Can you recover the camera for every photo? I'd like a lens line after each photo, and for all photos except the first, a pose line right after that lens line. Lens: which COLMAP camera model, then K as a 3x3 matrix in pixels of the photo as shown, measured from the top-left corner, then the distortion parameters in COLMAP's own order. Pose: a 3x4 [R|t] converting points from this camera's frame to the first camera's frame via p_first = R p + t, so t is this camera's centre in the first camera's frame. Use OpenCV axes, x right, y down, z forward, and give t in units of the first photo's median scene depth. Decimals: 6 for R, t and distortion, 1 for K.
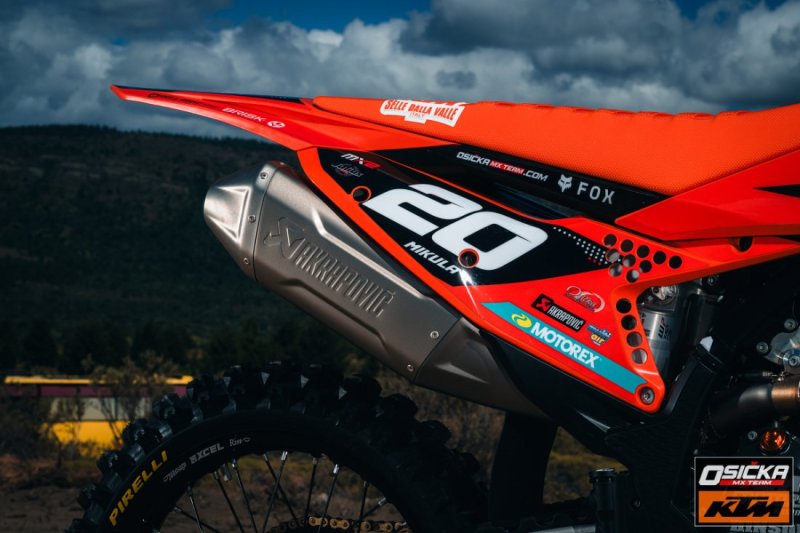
lens RADIAL K [[2294.4, 0, 400.0], [0, 2294.4, 266.5], [0, 0, 1]] dist [0.078948, -1.239908]
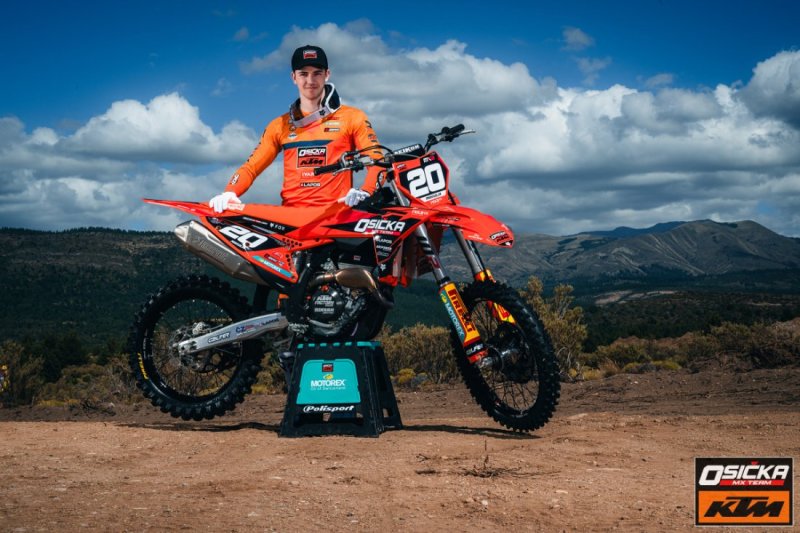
lens RADIAL K [[1366.0, 0, 400.0], [0, 1366.0, 266.5], [0, 0, 1]] dist [-0.035595, -0.028123]
pose [[0.981040, -0.007858, 0.193646, -0.164622], [0.010914, 0.999832, -0.014715, 0.070528], [-0.193498, 0.016549, 0.980961, -1.316581]]
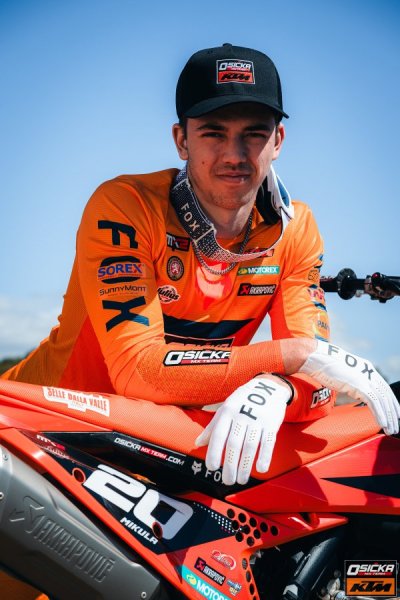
lens RADIAL K [[1360.7, 0, 200.0], [0, 1360.7, 300.0], [0, 0, 1]] dist [0.393547, -5.067907]
pose [[0.522323, 0.096374, 0.847285, -0.600657], [-0.061184, 0.995268, -0.075488, -0.073263], [-0.850550, -0.012412, 0.525748, 0.593105]]
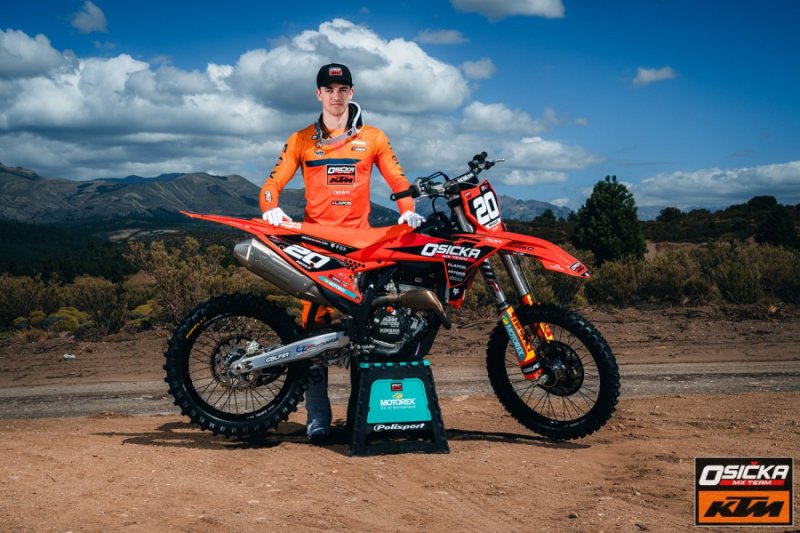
lens RADIAL K [[1109.0, 0, 400.0], [0, 1109.0, 266.5], [0, 0, 1]] dist [-0.014571, 0.067741]
pose [[0.829096, -0.007280, 0.559059, -0.897857], [-0.015046, 0.999263, 0.035325, -0.069351], [-0.558904, -0.037699, 0.828375, -0.638914]]
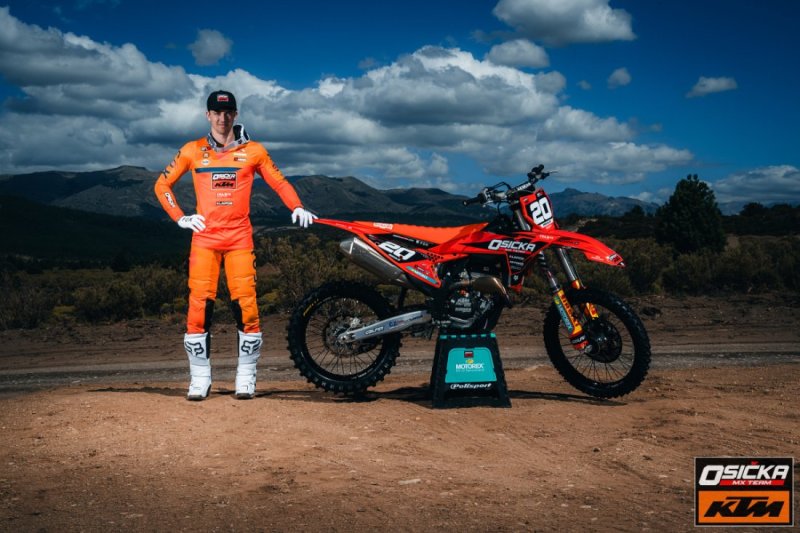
lens RADIAL K [[1009.1, 0, 400.0], [0, 1009.1, 266.5], [0, 0, 1]] dist [0.003450, 0.018363]
pose [[0.880012, -0.014630, 0.474727, -0.999719], [-0.006825, 0.999033, 0.043440, -0.077812], [-0.474903, -0.041468, 0.879060, -0.899331]]
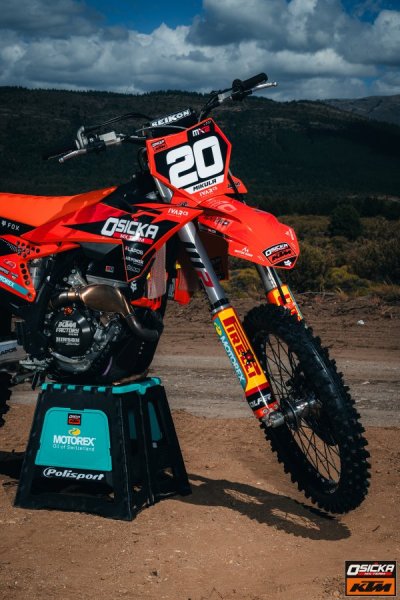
lens RADIAL K [[1282.8, 0, 200.0], [0, 1282.8, 300.0], [0, 0, 1]] dist [0.014030, -0.031044]
pose [[0.999306, -0.036671, 0.006491, 0.307821], [0.035770, 0.993648, 0.106698, -0.105083], [-0.010362, -0.106392, 0.994270, -0.632797]]
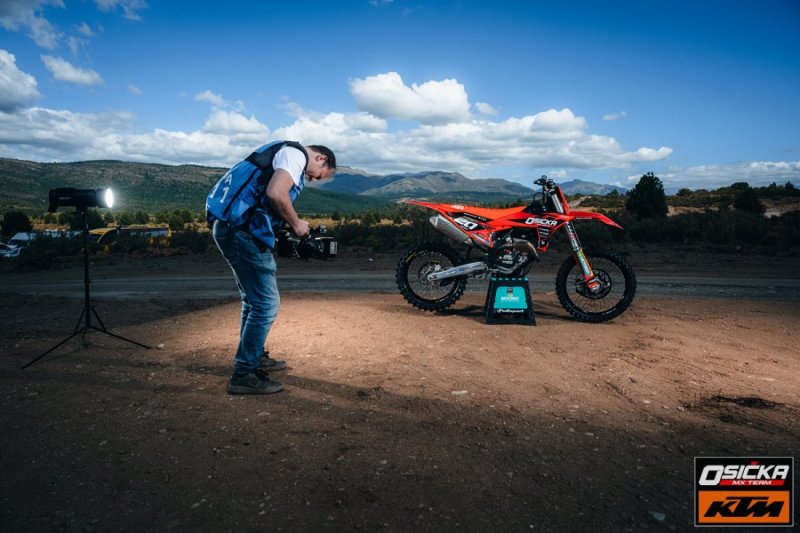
lens RADIAL K [[529.0, 0, 400.0], [0, 529.0, 266.5], [0, 0, 1]] dist [0.003416, 0.000974]
pose [[0.941478, -0.025595, 0.336101, -0.787653], [-0.020772, 0.990812, 0.133640, -0.107112], [-0.336434, -0.132801, 0.932296, -0.595976]]
